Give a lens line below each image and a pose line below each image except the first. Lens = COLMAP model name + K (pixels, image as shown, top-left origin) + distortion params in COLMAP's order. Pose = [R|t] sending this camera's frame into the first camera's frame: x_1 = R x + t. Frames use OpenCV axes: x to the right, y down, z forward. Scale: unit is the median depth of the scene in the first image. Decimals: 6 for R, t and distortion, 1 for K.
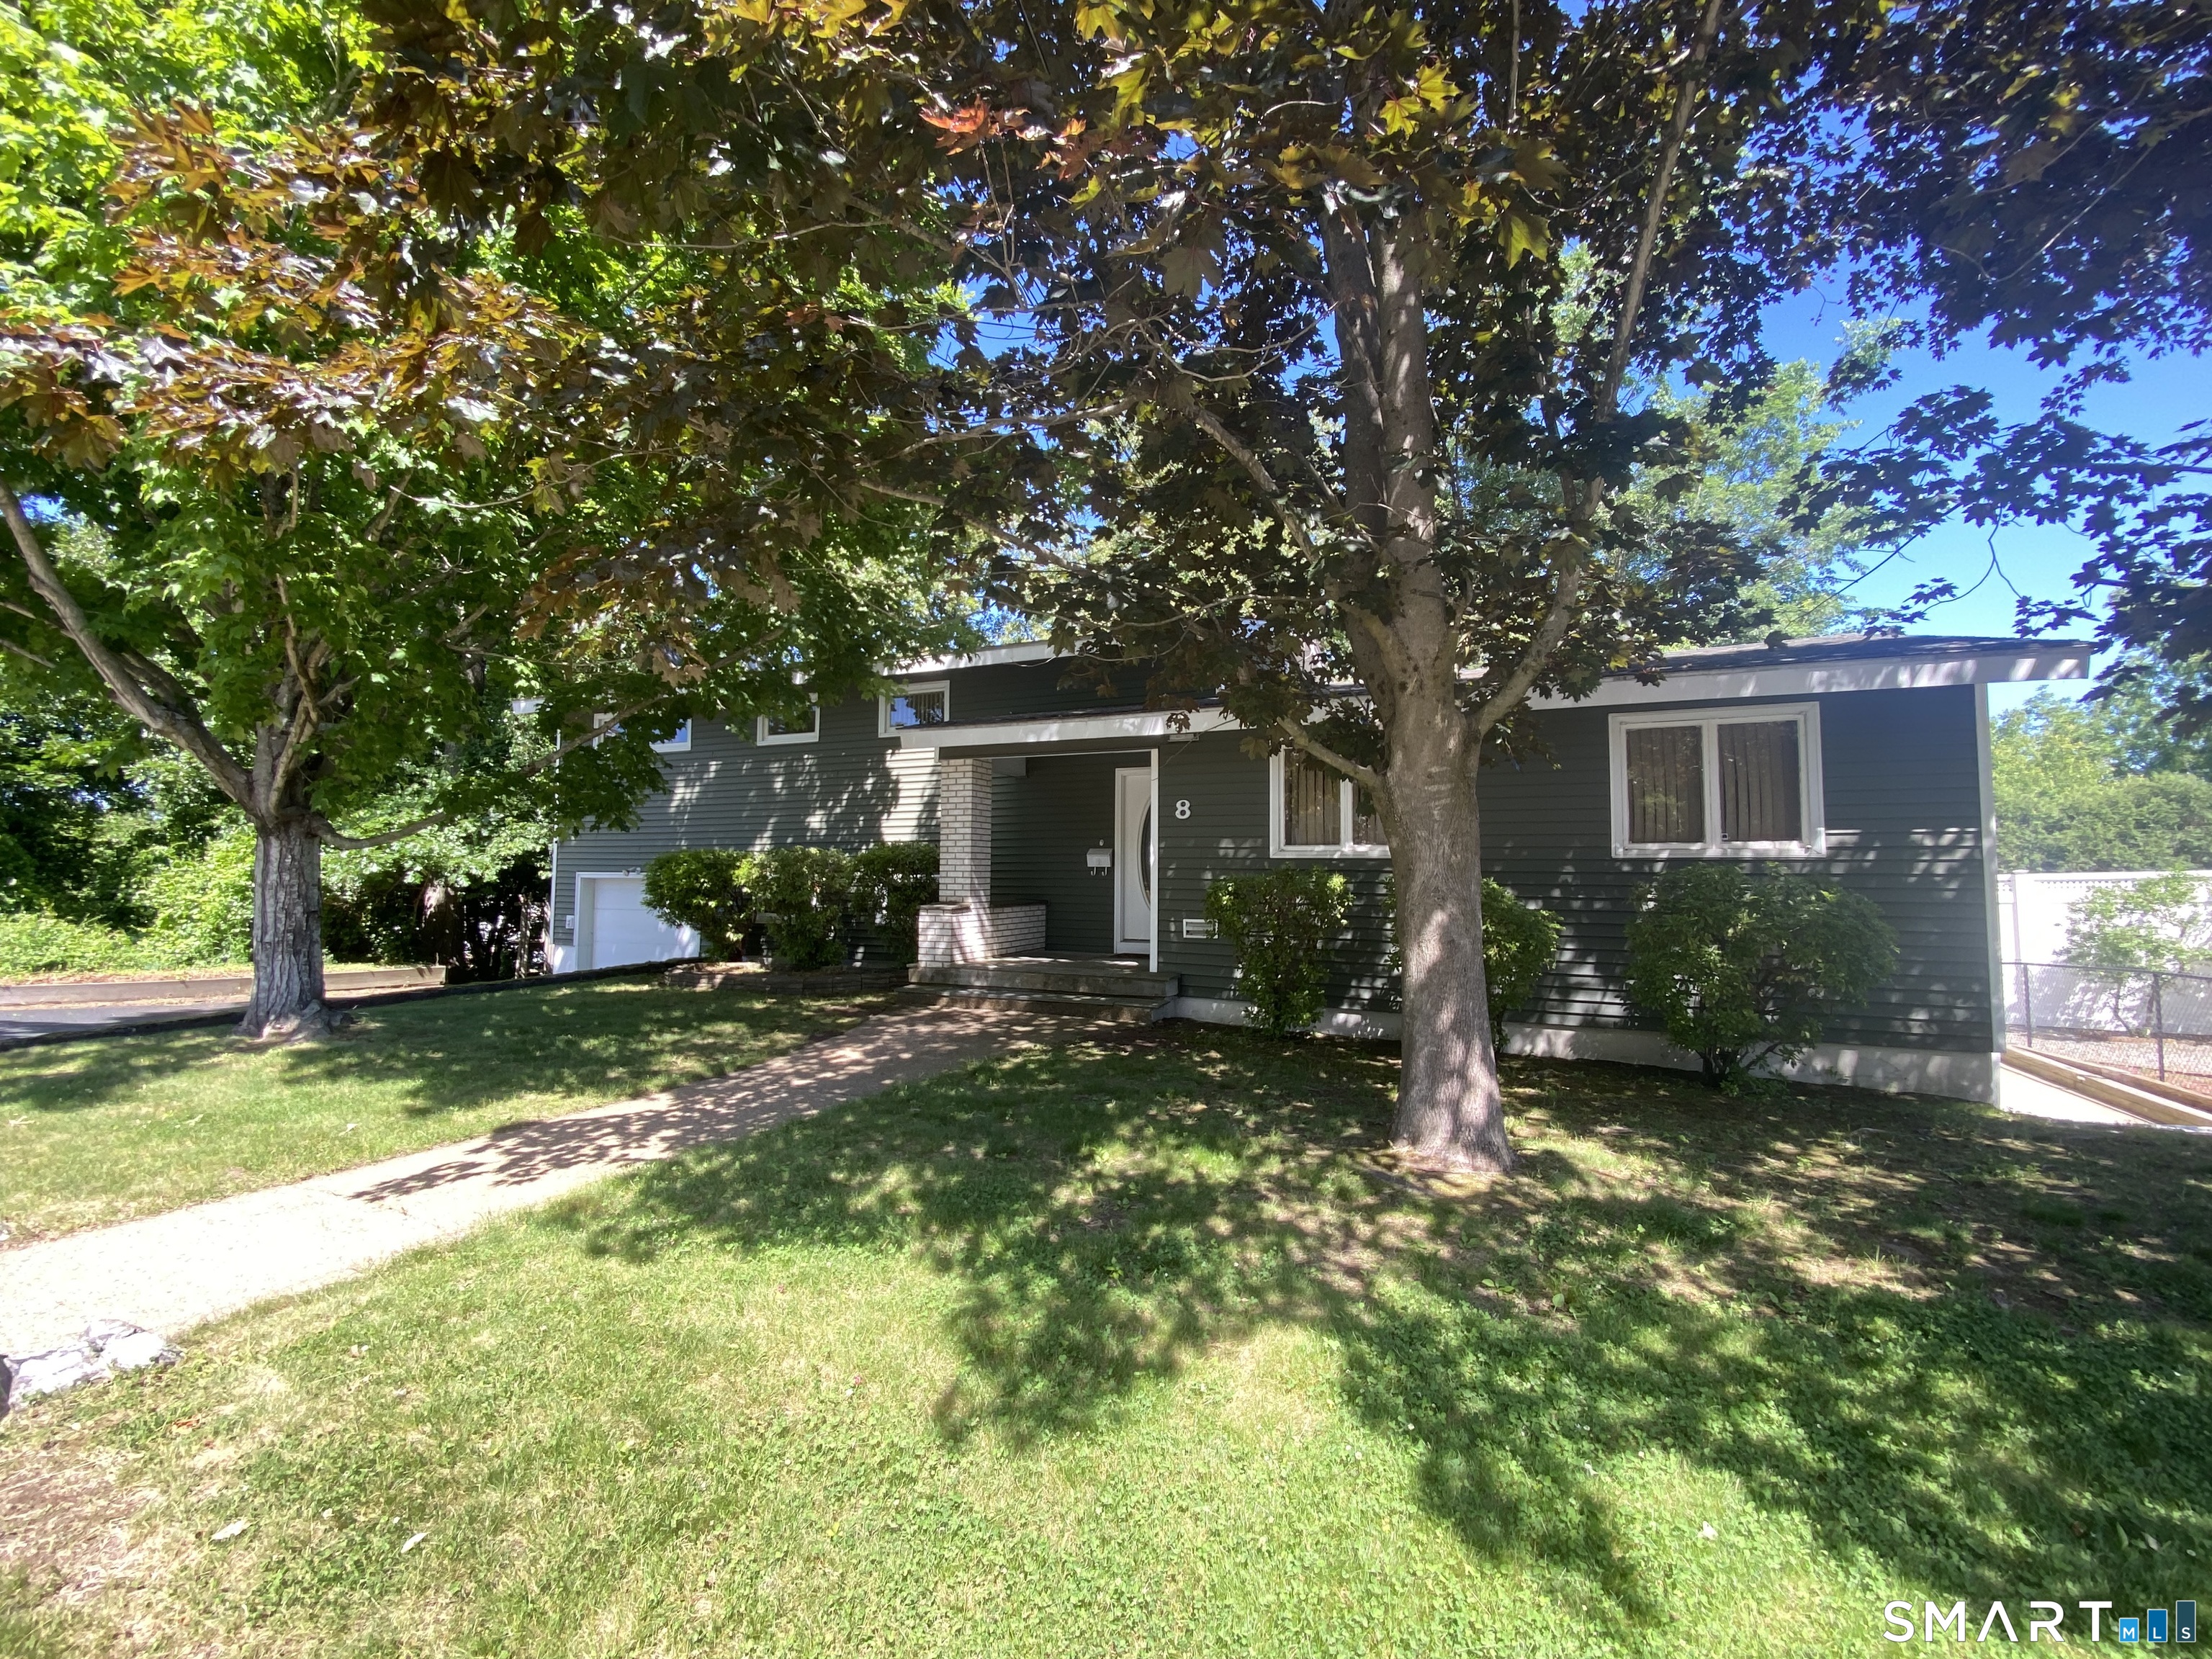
lens RADIAL K [[899.8, 0, 1105.7], [0, 899.8, 808.6], [0, 0, 1]] dist [-0.007139, -0.002096]
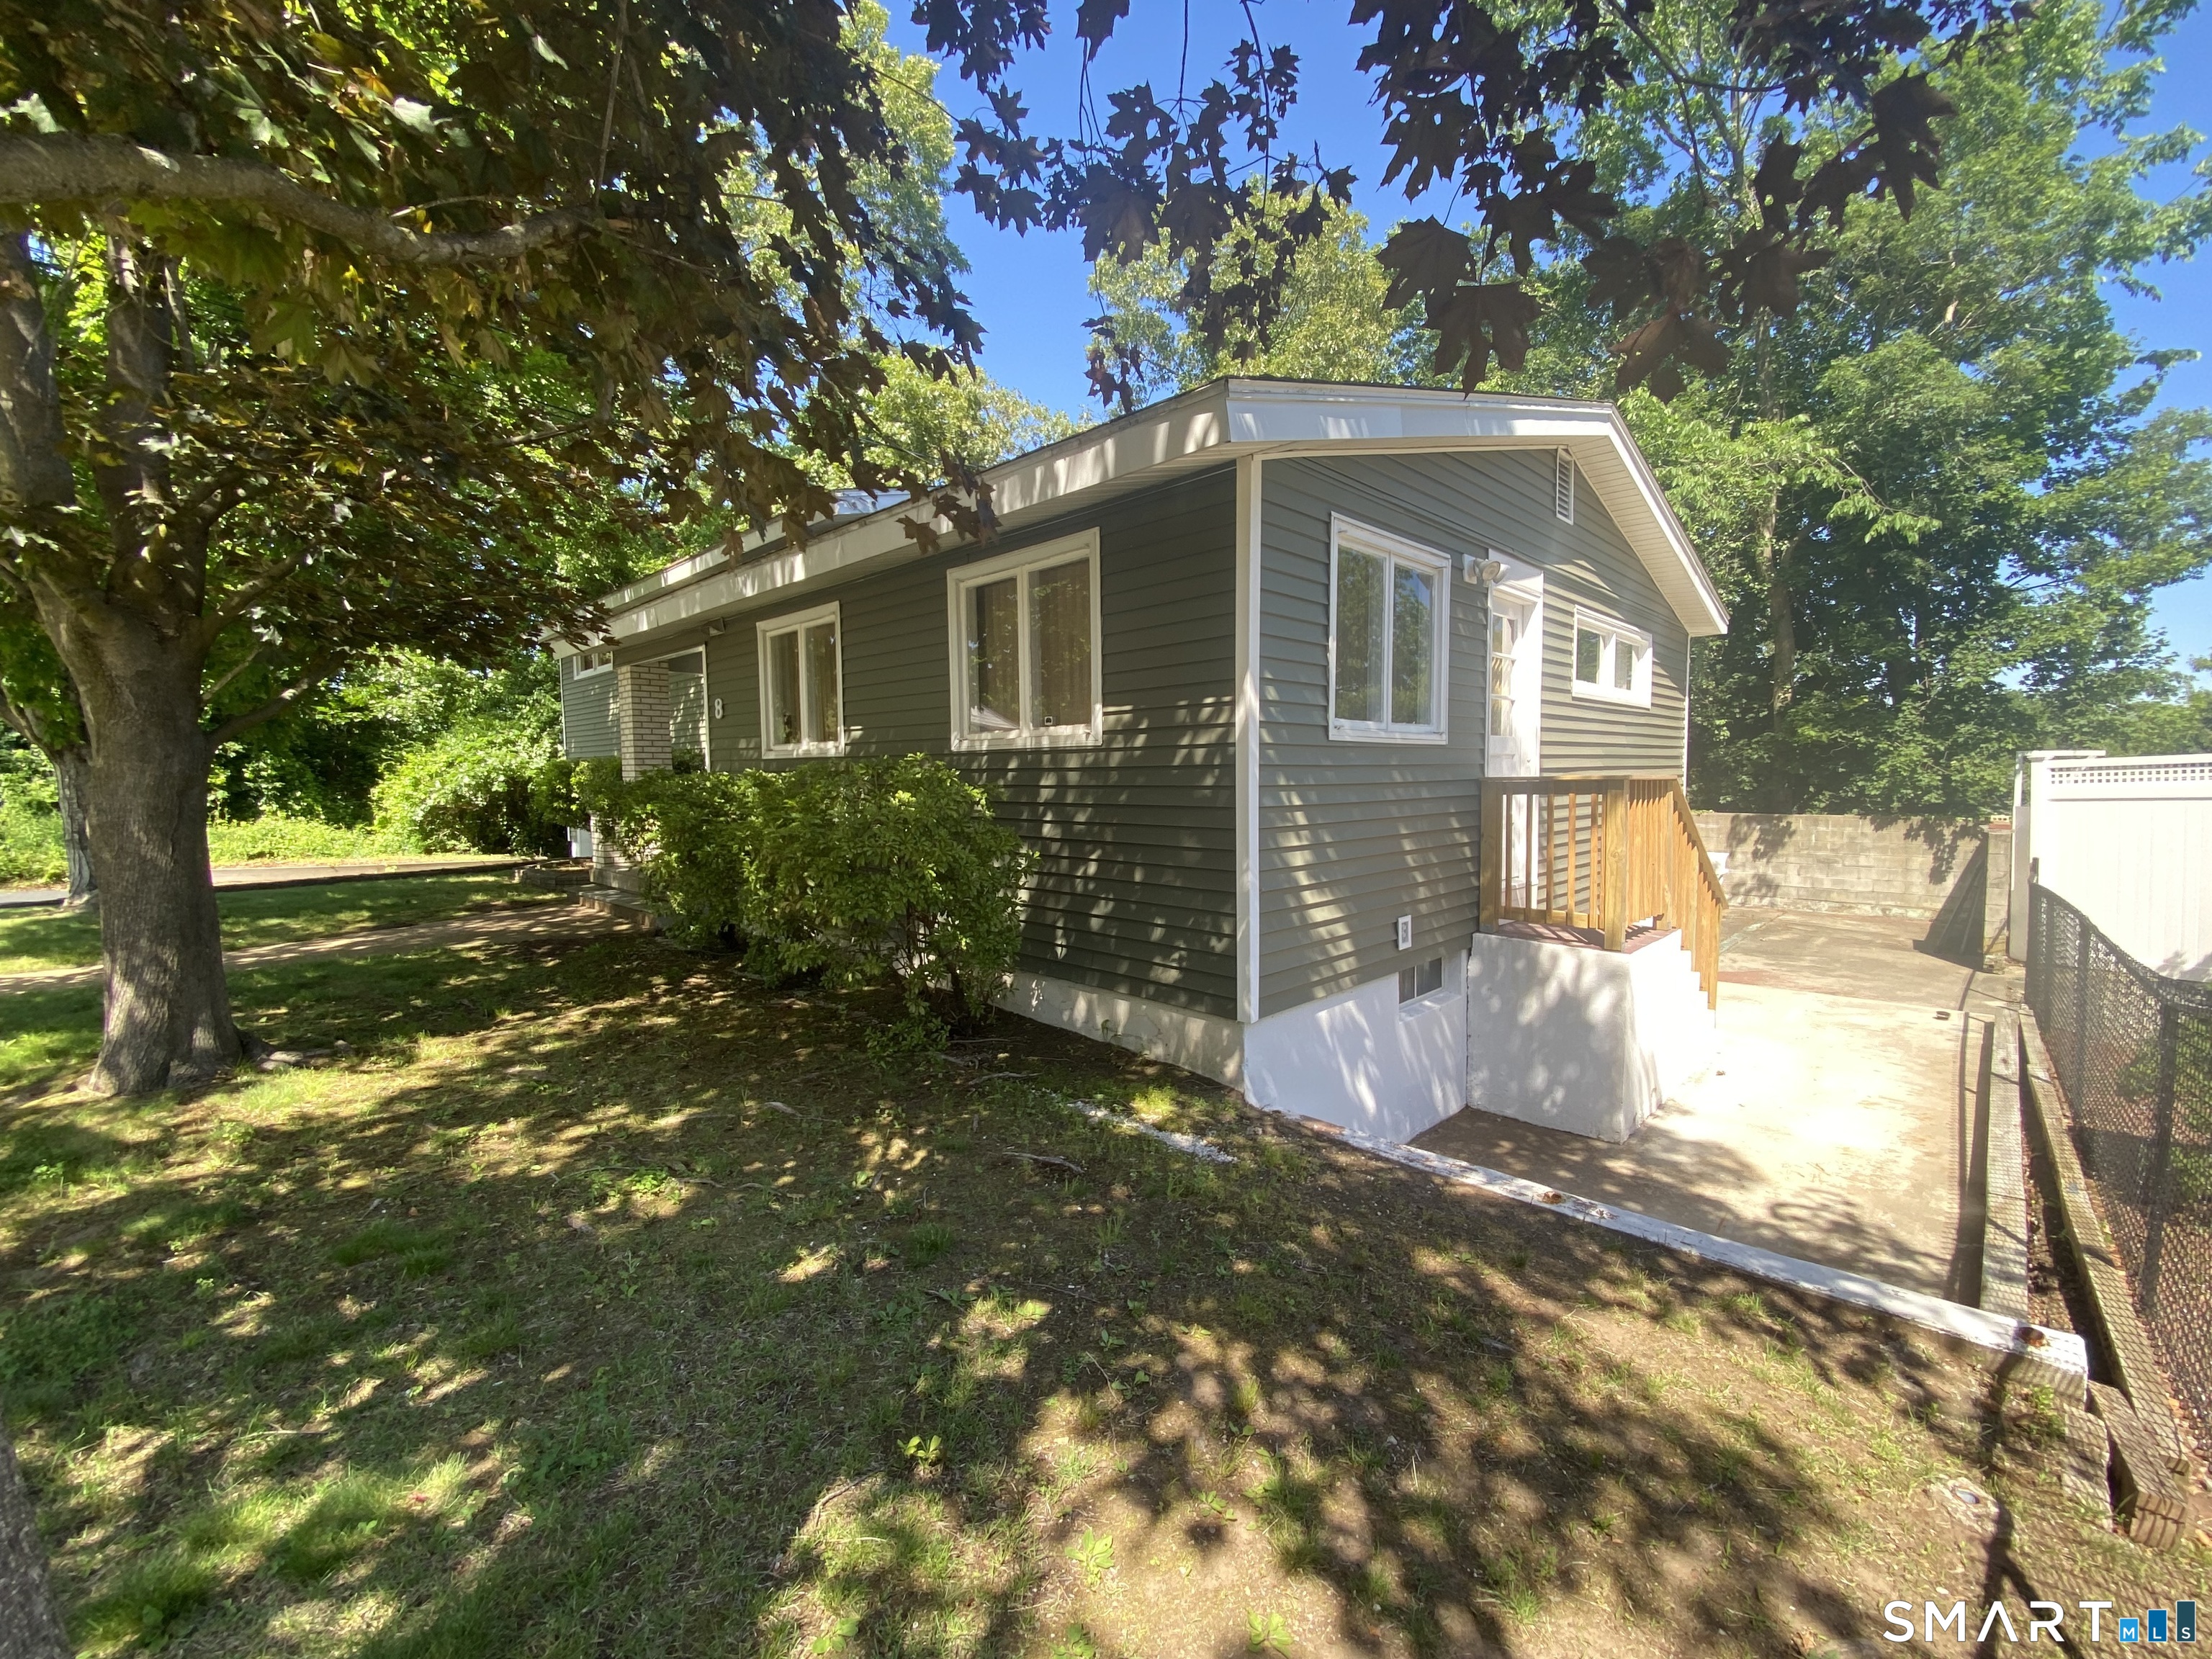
lens RADIAL K [[899.8, 0, 1117.9], [0, 899.8, 835.9], [0, 0, 1]] dist [-0.007139, -0.002096]
pose [[0.940715, 0.007482, -0.339115, 0.748870], [0.040898, 0.989961, 0.135294, 0.020965], [0.336723, -0.141142, 0.930965, 0.219960]]
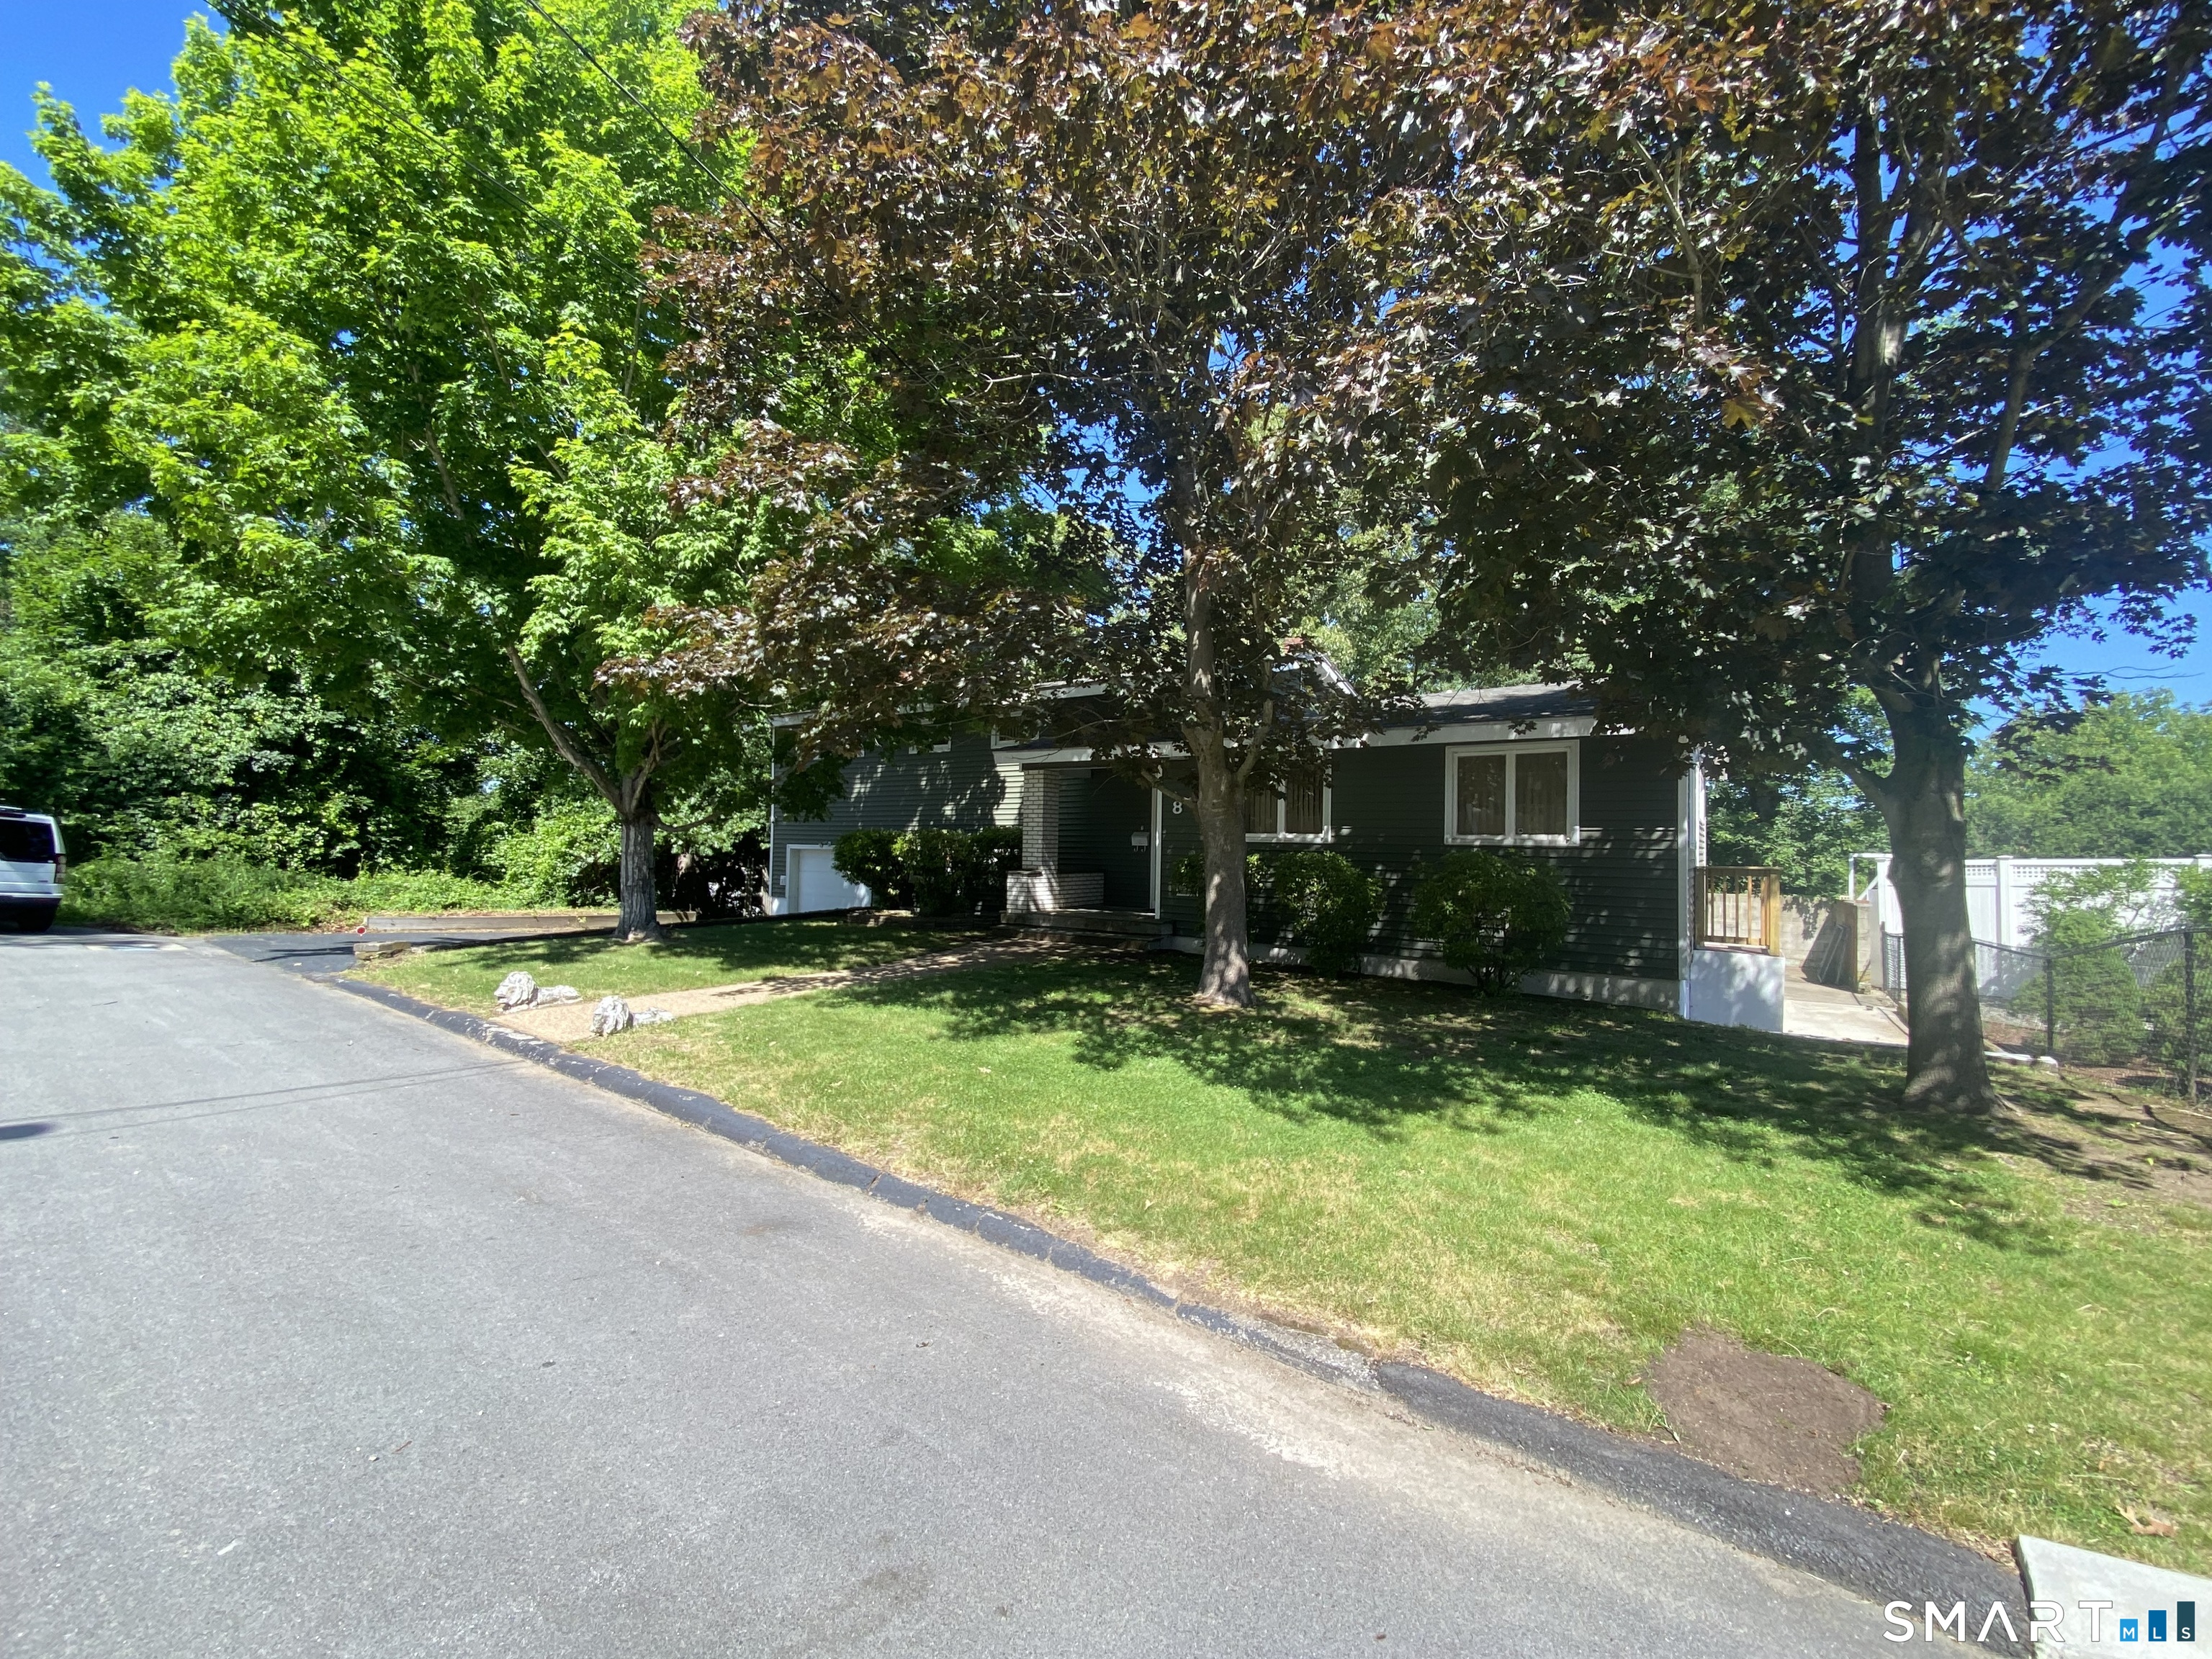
lens RADIAL K [[899.8, 0, 1112.4], [0, 899.8, 814.0], [0, 0, 1]] dist [-0.007139, -0.002096]
pose [[0.985296, 0.004246, -0.170804, 0.210407], [0.001735, 0.999391, 0.034851, -0.036188], [0.170848, -0.034635, 0.984688, -0.413184]]
